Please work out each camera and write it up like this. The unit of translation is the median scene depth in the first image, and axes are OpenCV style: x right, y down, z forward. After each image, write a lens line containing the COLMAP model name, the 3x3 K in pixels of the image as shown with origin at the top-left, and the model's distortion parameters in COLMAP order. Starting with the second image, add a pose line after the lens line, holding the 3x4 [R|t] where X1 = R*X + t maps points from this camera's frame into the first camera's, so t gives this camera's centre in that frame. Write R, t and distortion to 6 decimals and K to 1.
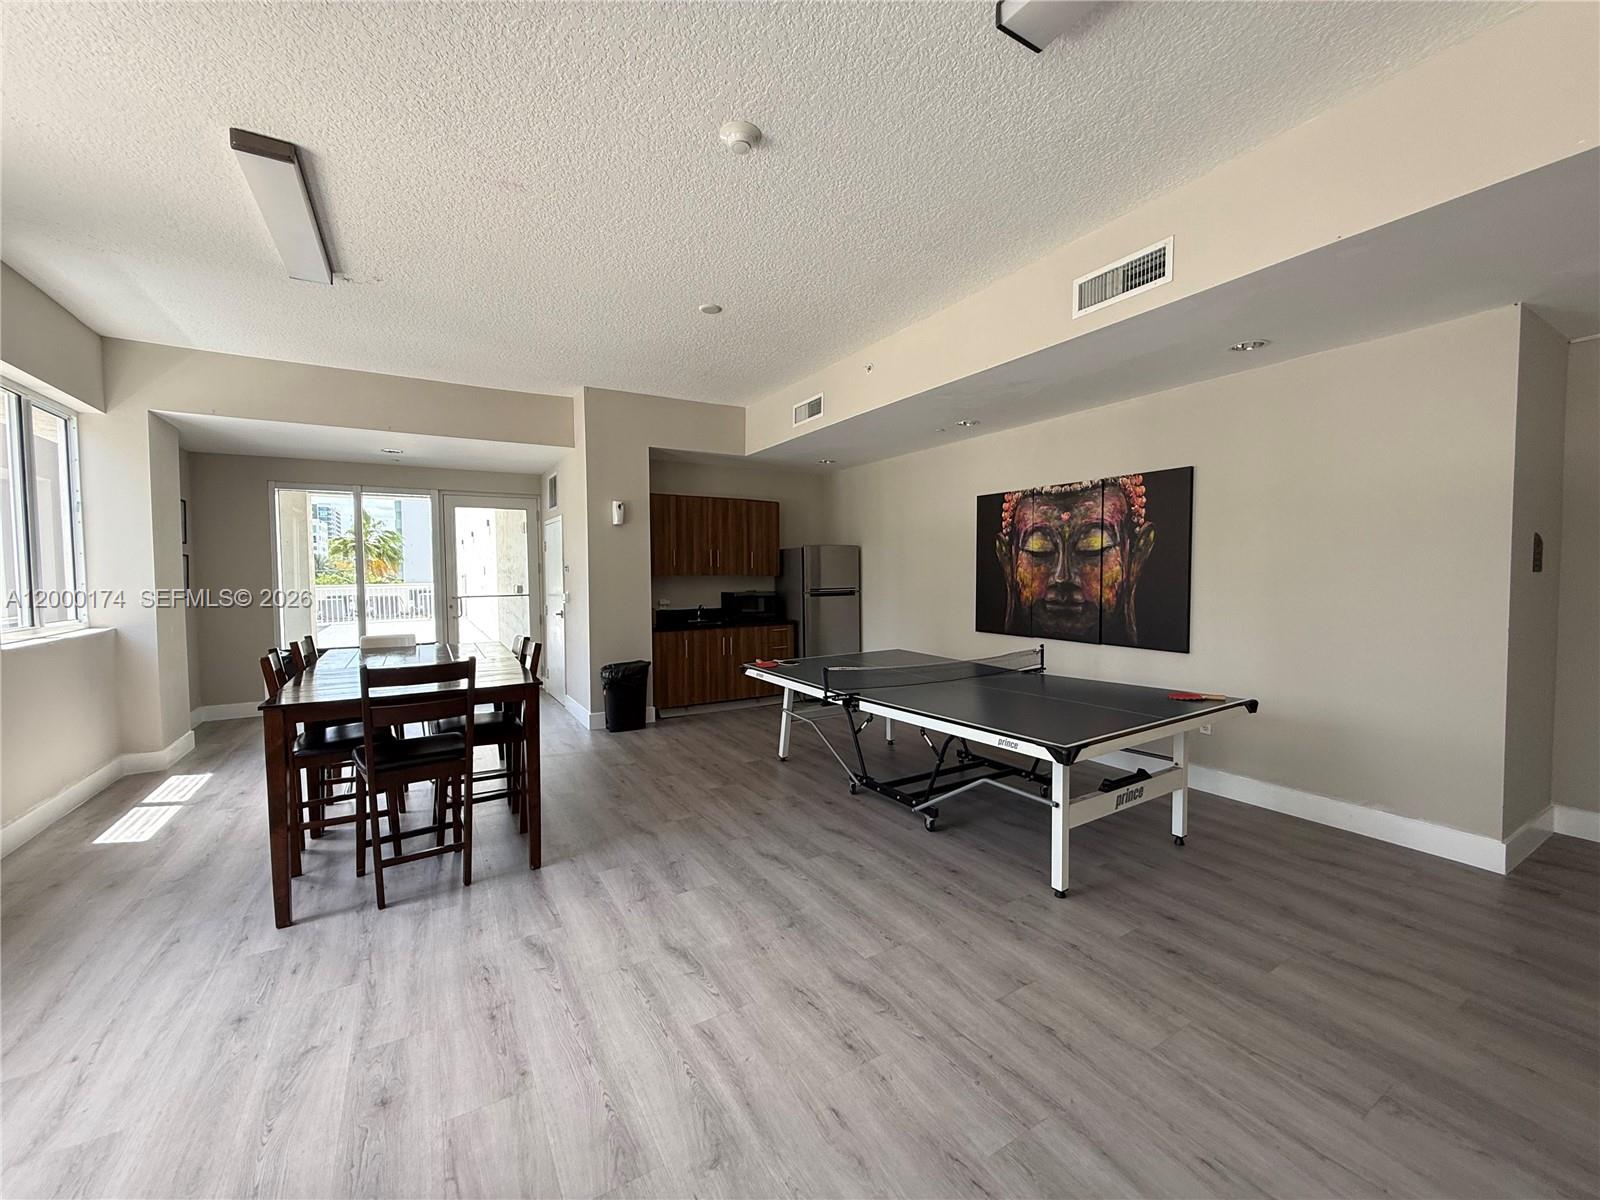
lens RADIAL K [[627.7, 0, 794.6], [0, 627.7, 598.8], [0, 0, 1]] dist [-0.000491, 0.000023]
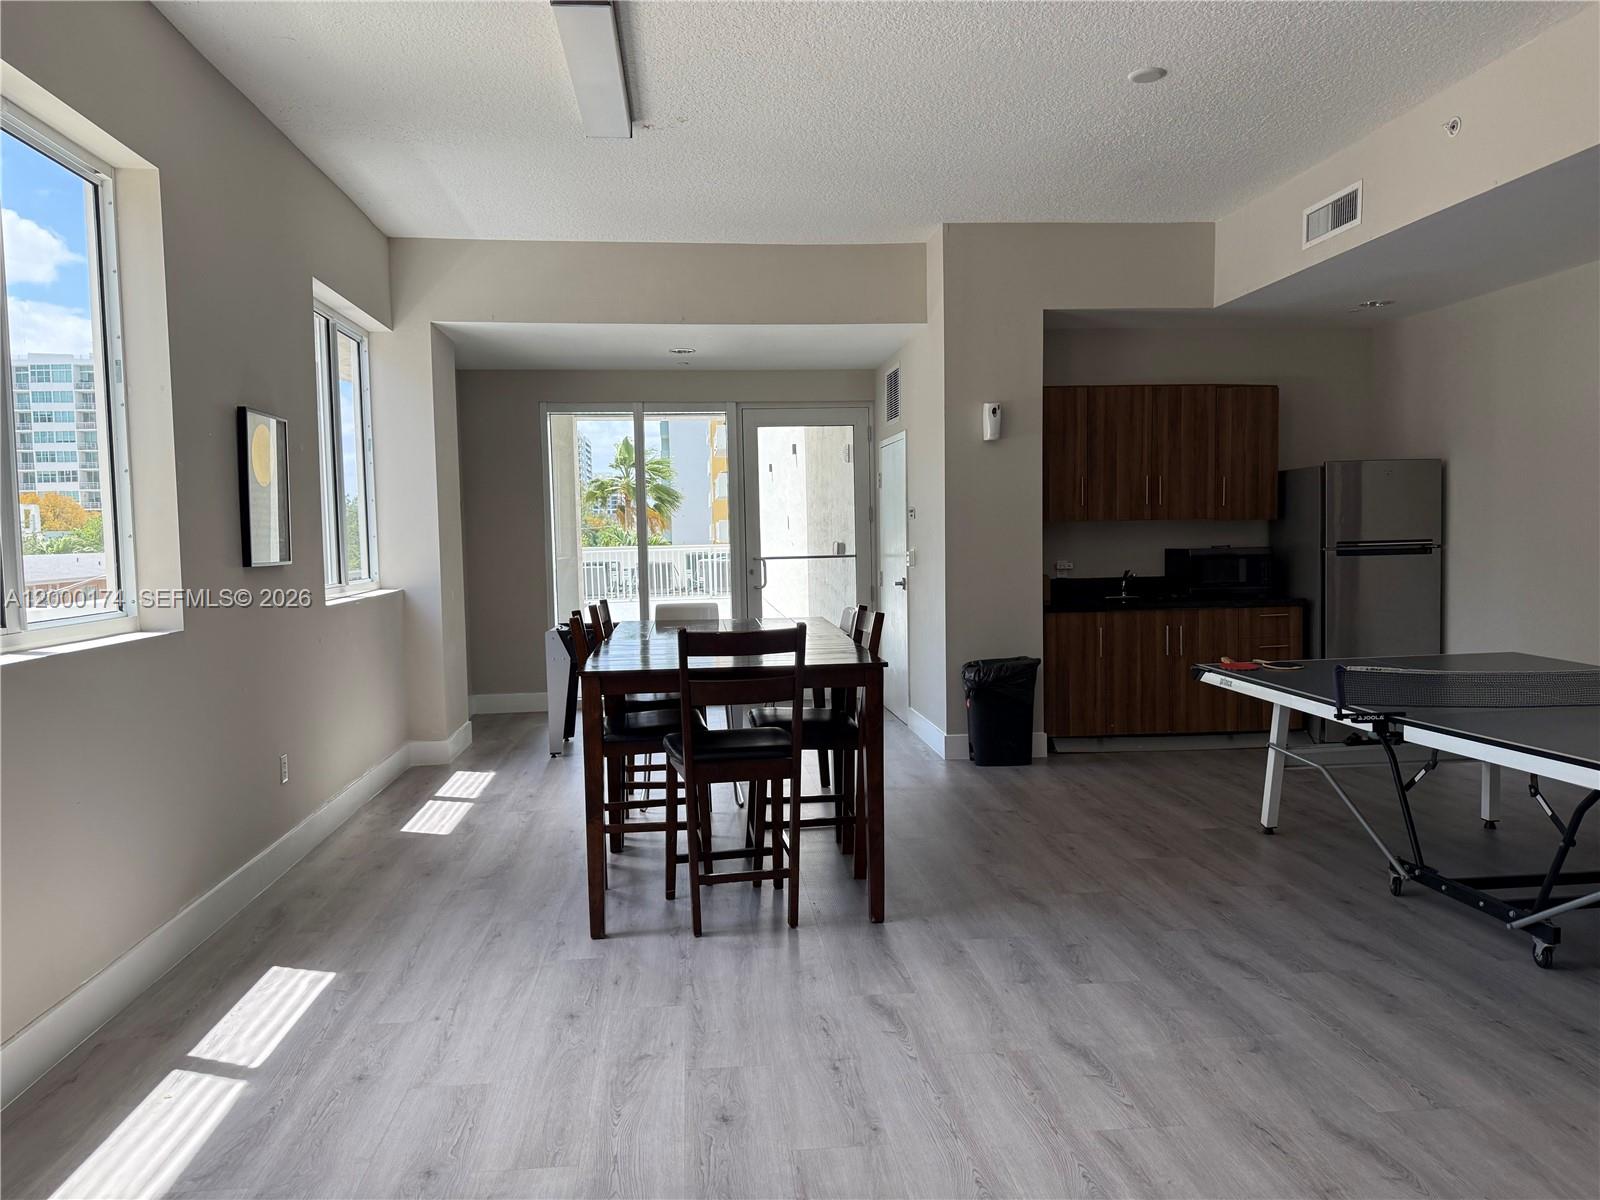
lens RADIAL K [[1121.9, 0, 800.0], [0, 1121.9, 600.0], [0, 0, 1]] dist [0.091916, -0.125401]
pose [[0.905266, 0.015837, -0.424551, 0.042548], [-0.006345, 0.999698, 0.023762, 0.026178], [0.424799, -0.018817, 0.905092, -0.169938]]
